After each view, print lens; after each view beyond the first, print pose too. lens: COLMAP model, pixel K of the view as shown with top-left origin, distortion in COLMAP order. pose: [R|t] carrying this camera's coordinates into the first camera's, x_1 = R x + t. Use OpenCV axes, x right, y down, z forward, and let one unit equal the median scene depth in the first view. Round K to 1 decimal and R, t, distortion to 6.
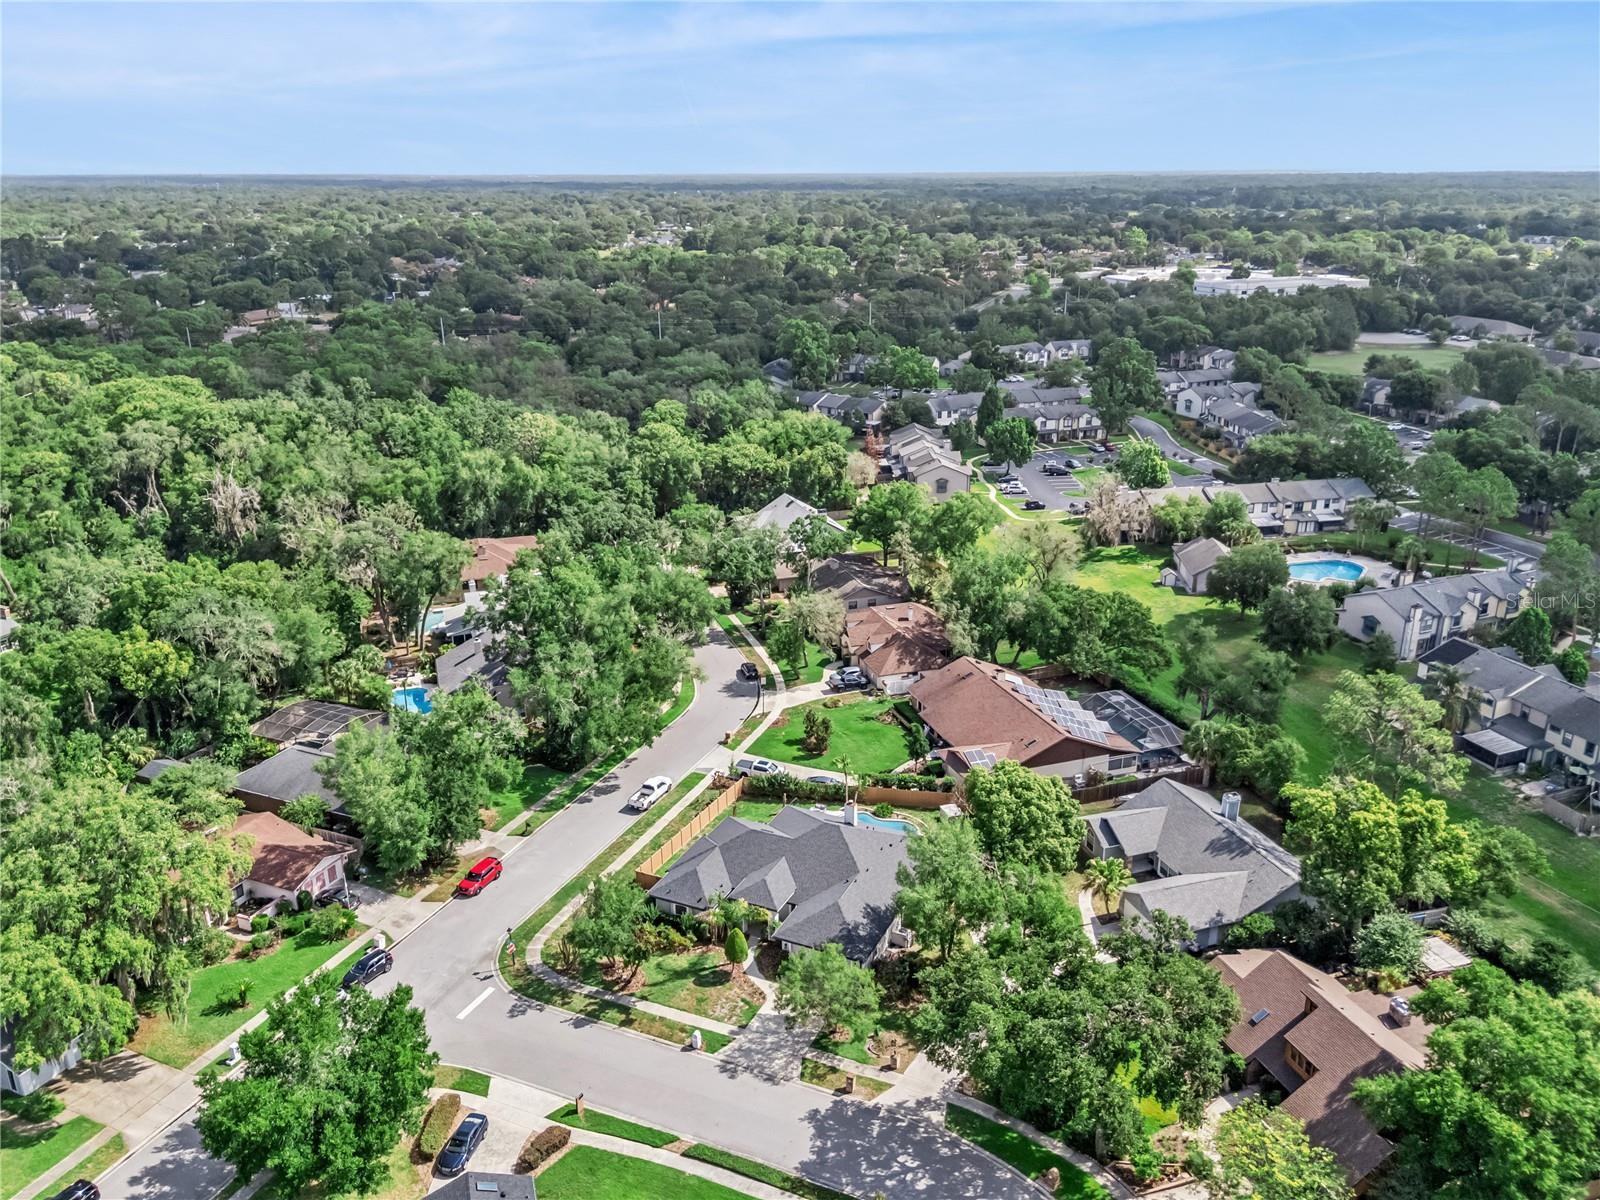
lens RADIAL K [[1281.2, 0, 807.6], [0, 1281.2, 601.0], [0, 0, 1]] dist [-0.009553, -0.007176]
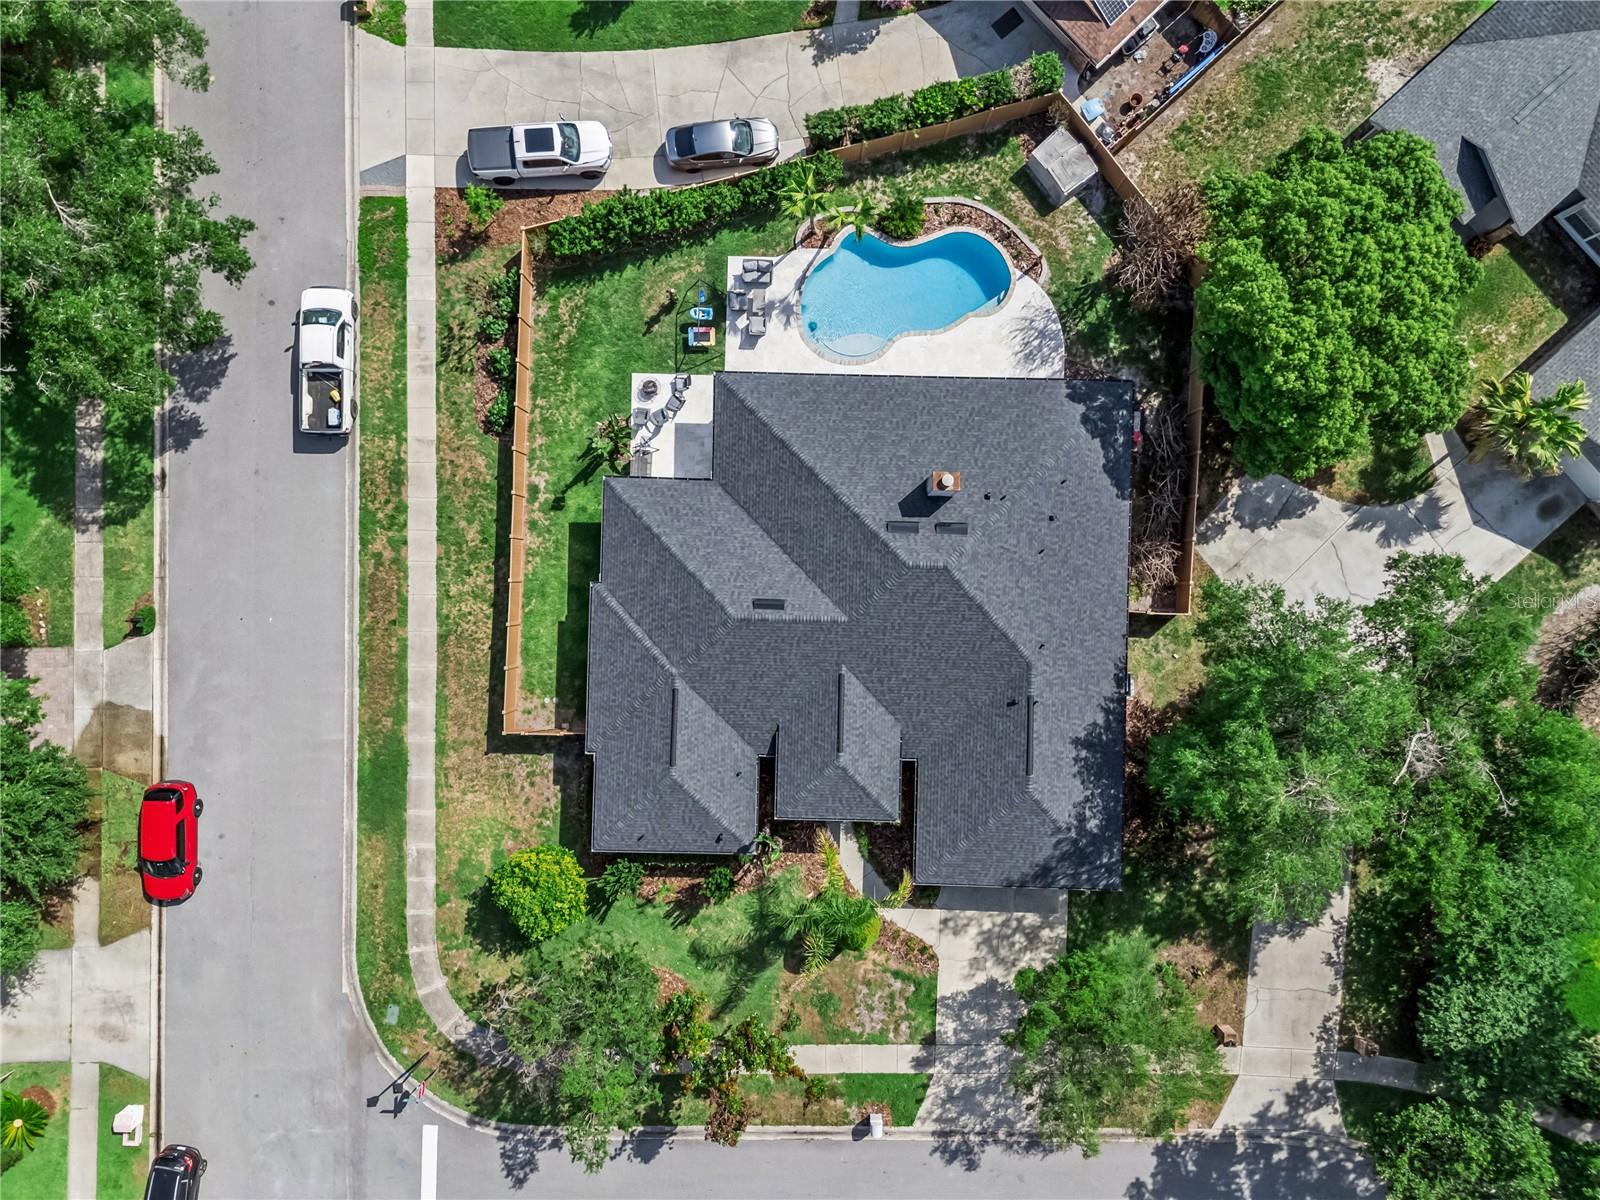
lens RADIAL K [[1205.7, 0, 810.1], [0, 1205.7, 601.3], [0, 0, 1]] dist [0.066123, -0.060172]
pose [[0.916917, -0.398808, 0.014707, -0.029509], [0.114671, 0.298585, 0.947469, -0.212823], [-0.382249, -0.867064, 0.319509, 0.985791]]
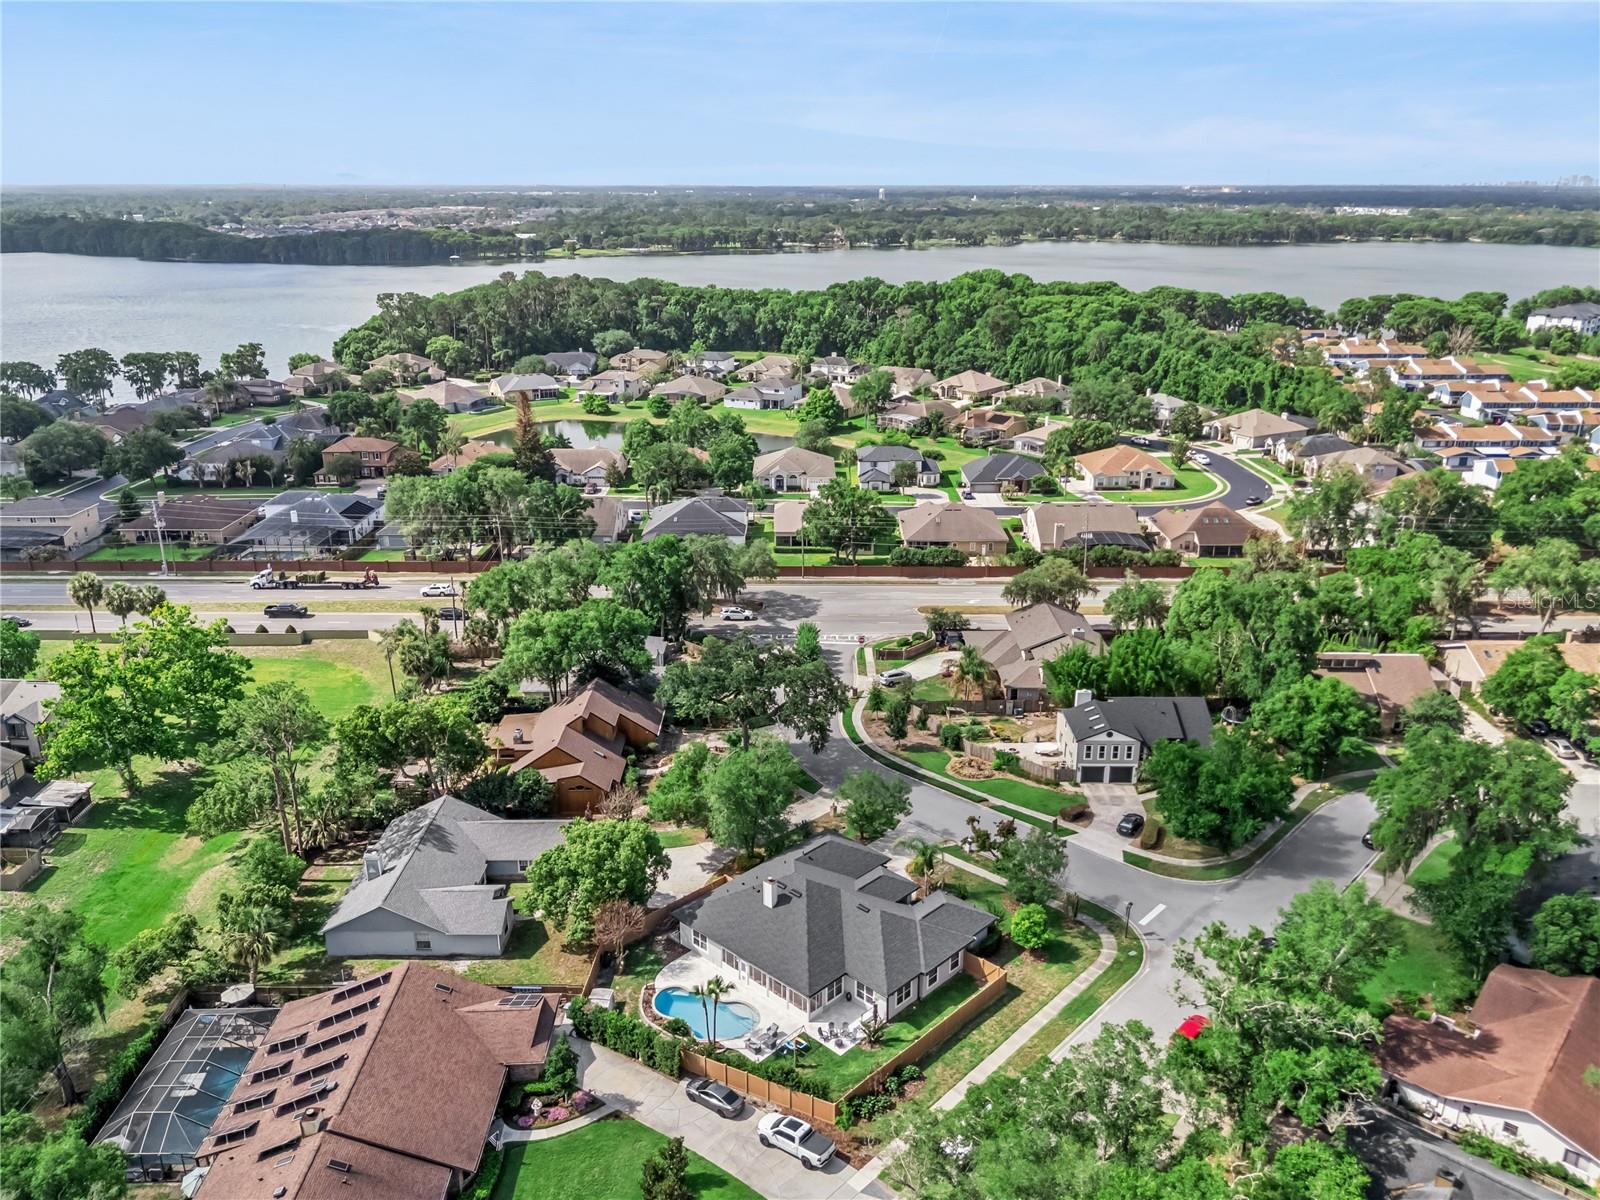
lens RADIAL K [[1205.7, 0, 810.1], [0, 1205.7, 601.3], [0, 0, 1]] dist [0.066123, -0.060172]
pose [[-0.948167, -0.104723, 0.300020, -0.260491], [0.105600, 0.786643, 0.608311, -0.584992], [-0.299713, 0.608462, -0.734810, 1.702574]]
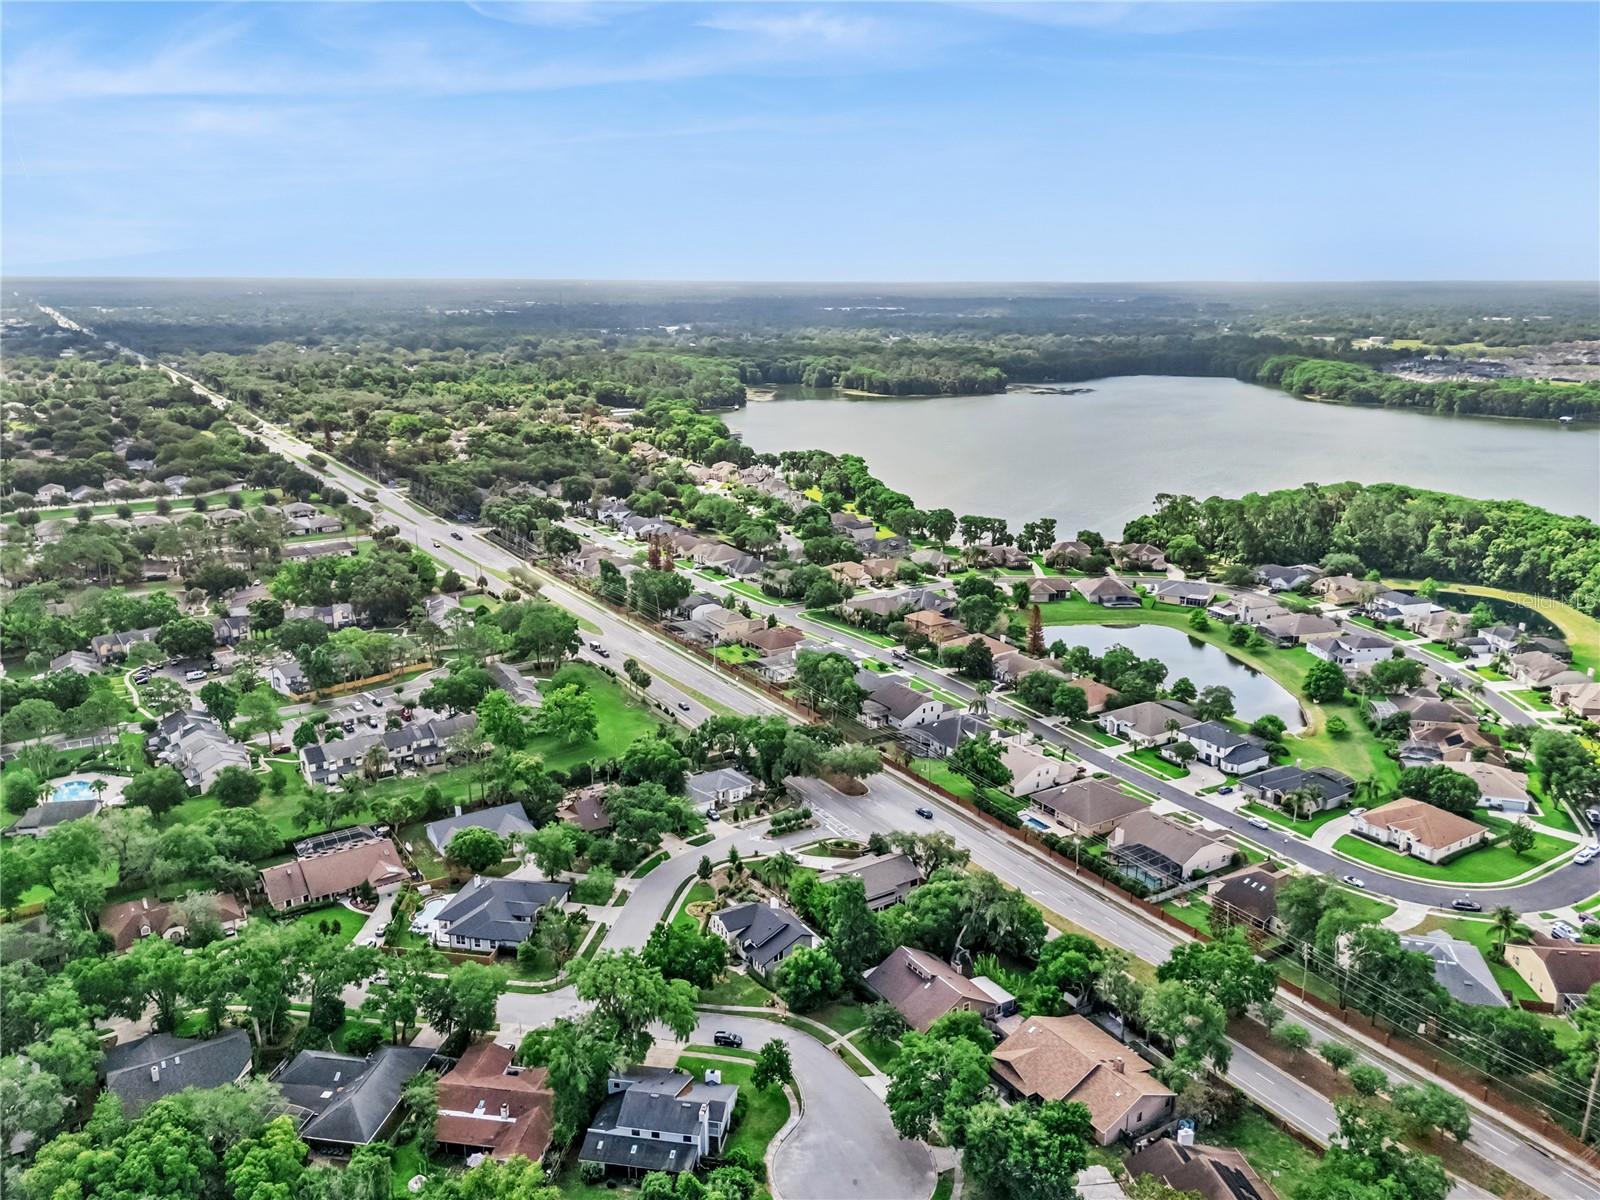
lens RADIAL K [[1205.7, 0, 810.1], [0, 1205.7, 601.3], [0, 0, 1]] dist [0.066123, -0.060172]
pose [[-0.267560, -0.255060, 0.929169, -2.056786], [0.315440, 0.888001, 0.334592, -0.818245], [-0.910444, 0.382621, -0.157137, 0.741139]]
